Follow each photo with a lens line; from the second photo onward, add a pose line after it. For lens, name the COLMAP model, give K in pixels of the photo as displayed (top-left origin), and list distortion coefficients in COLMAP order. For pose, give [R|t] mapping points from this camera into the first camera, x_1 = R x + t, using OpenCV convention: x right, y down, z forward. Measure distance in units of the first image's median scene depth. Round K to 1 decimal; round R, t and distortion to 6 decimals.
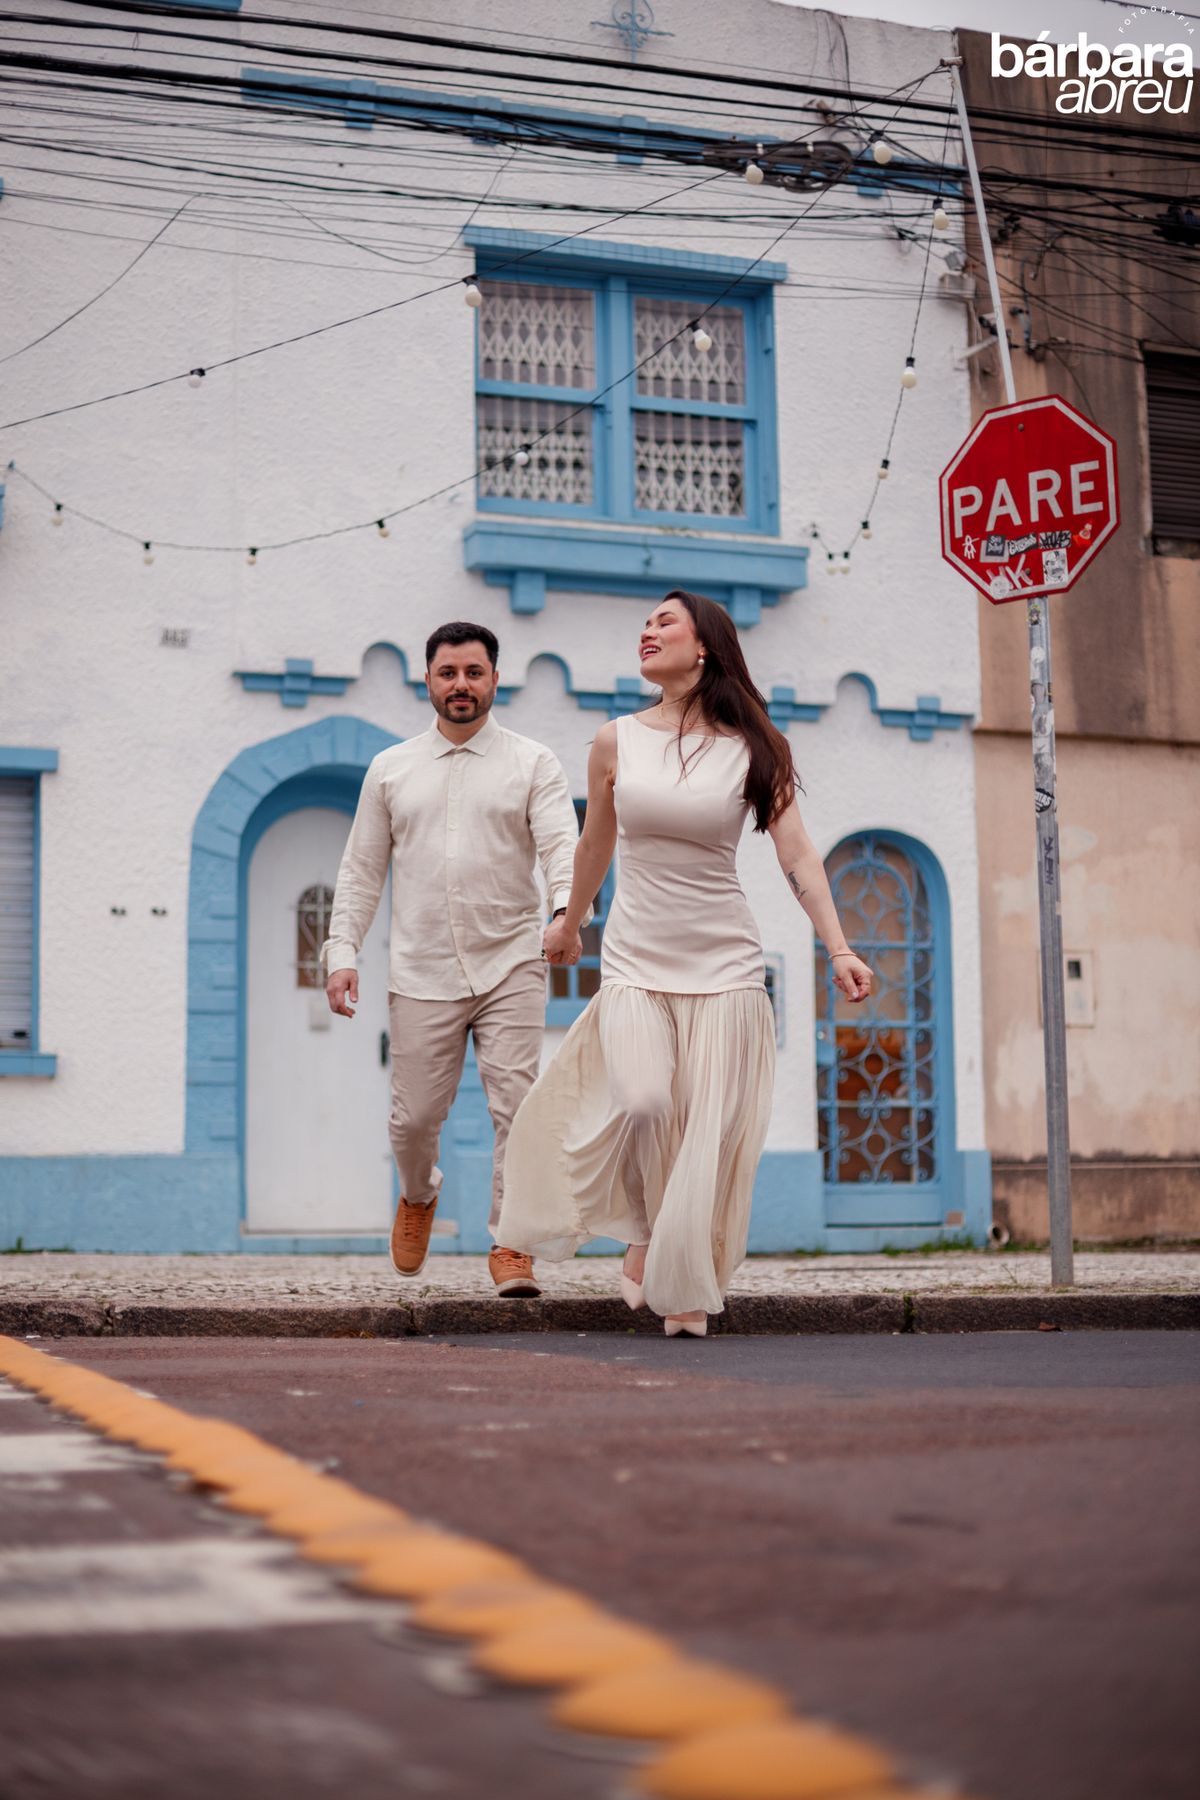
lens RADIAL K [[2558.3, 0, 594.7], [0, 2558.3, 901.5], [0, 0, 1]] dist [-0.189247, 0.330307]
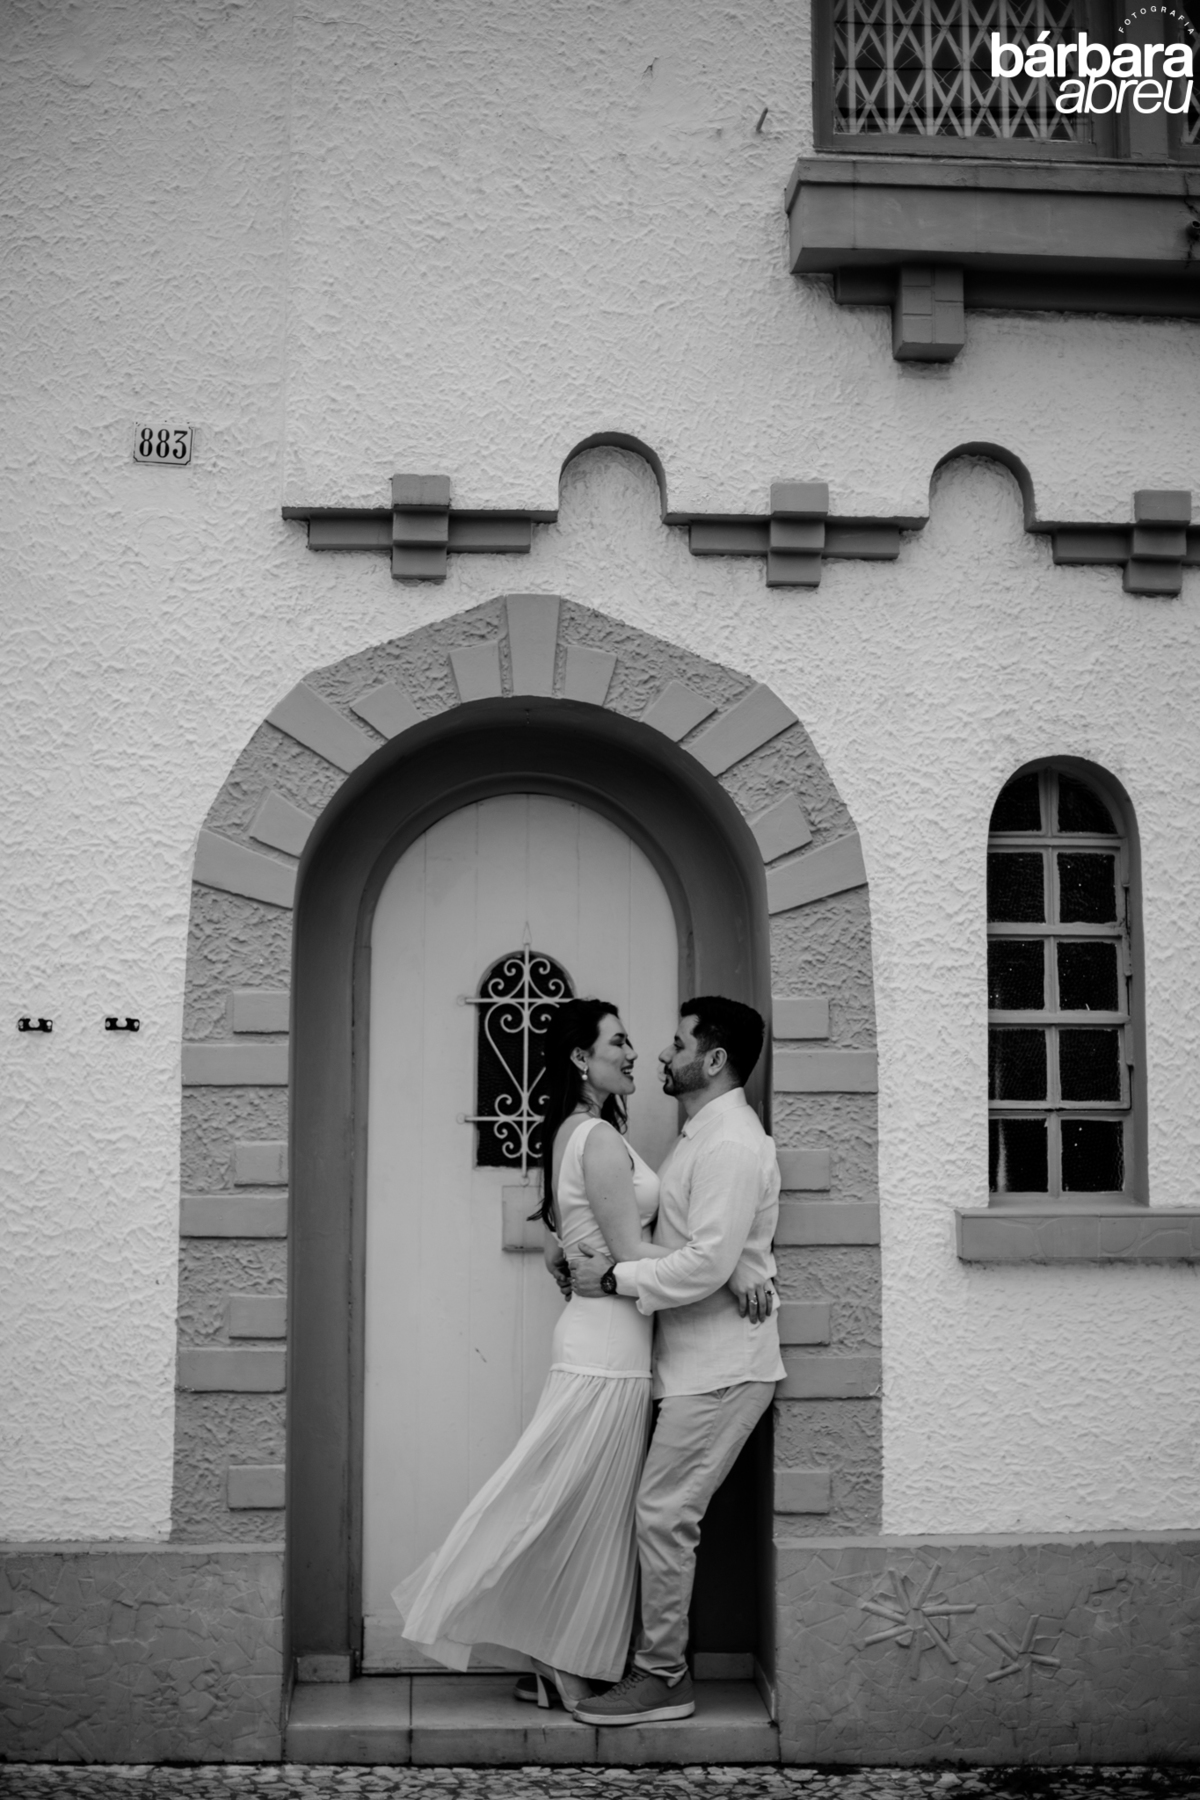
lens RADIAL K [[2558.3, 0, 594.7], [0, 2558.3, 901.5], [0, 0, 1]] dist [-0.189247, 0.330307]
pose [[0.957007, -0.016492, -0.289594, 0.048381], [0.018816, 0.999809, 0.005244, -0.019138], [0.289453, -0.010467, 0.957135, 0.563840]]
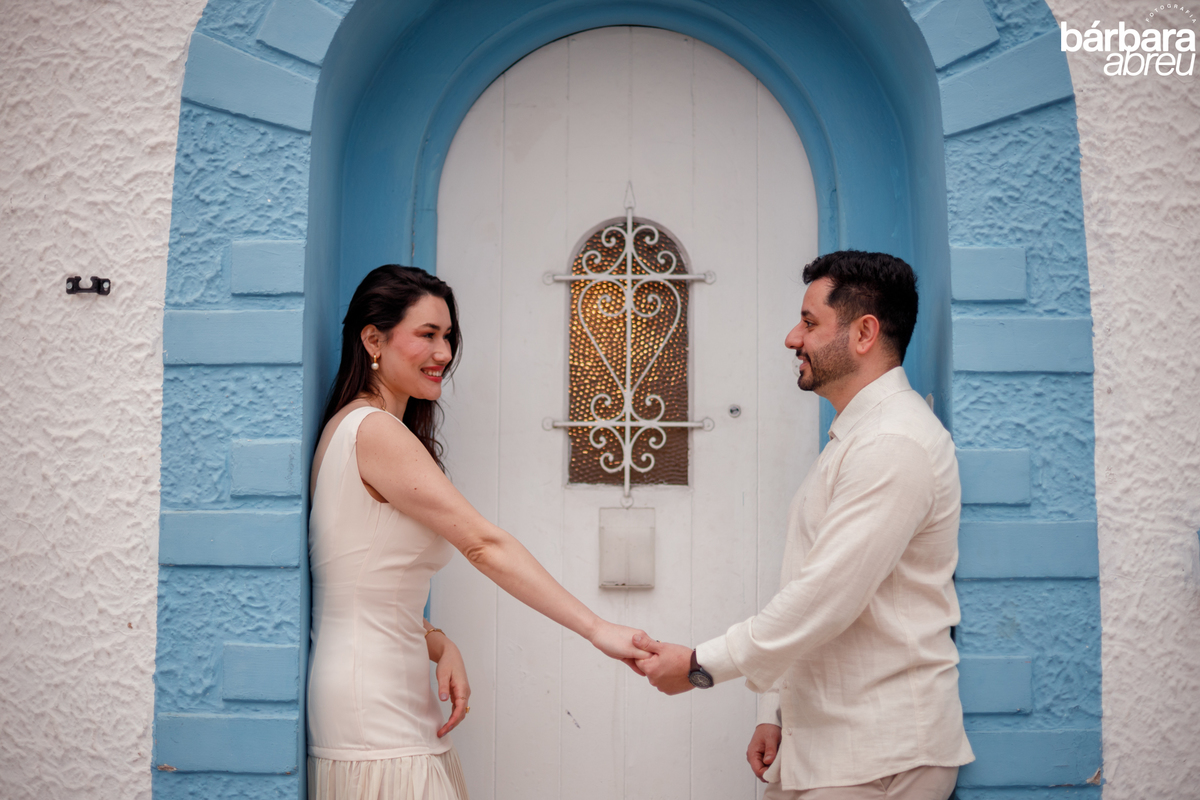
lens RADIAL K [[1705.5, 0, 603.9], [0, 1705.5, 395.3], [0, 0, 1]] dist [-0.189247, 0.330307]
pose [[0.933637, -0.015978, -0.357864, -0.018491], [0.024709, 0.999498, 0.019837, 0.016290], [0.357367, -0.027363, 0.933563, 0.789212]]
